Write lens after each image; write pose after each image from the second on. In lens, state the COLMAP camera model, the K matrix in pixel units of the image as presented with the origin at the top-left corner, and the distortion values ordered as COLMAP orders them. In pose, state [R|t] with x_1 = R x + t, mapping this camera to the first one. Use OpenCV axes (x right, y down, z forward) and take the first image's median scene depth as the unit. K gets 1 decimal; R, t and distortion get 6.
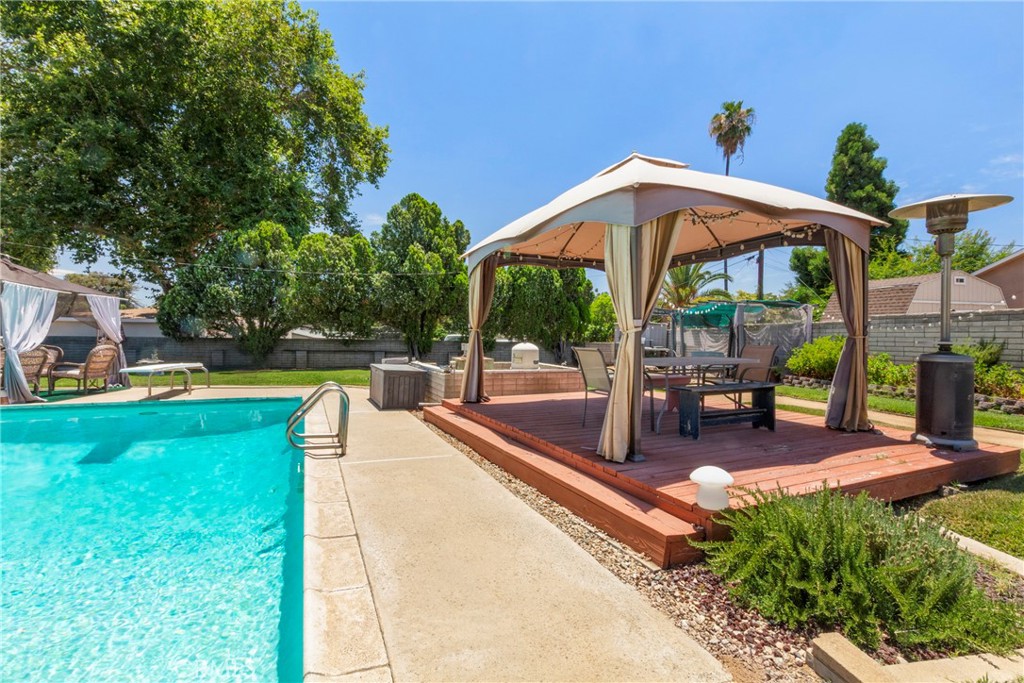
lens RADIAL K [[456.2, 0, 512.6], [0, 456.2, 337.2], [0, 0, 1]] dist [0.004319, 0.000341]
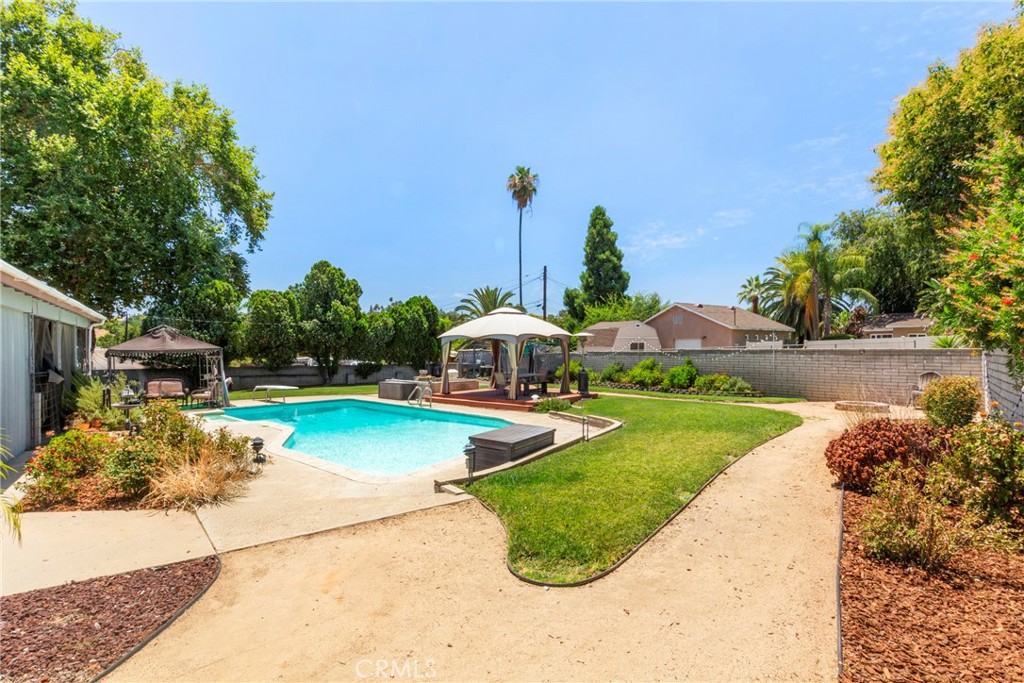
lens RADIAL K [[518.9, 0, 513.9], [0, 518.9, 345.4], [0, 0, 1]] dist [0.000874, -0.001476]
pose [[0.907331, -0.012826, 0.420222, -0.215345], [0.014484, 0.999895, -0.000754, -0.027623], [-0.420168, 0.006771, 0.907421, -0.407741]]
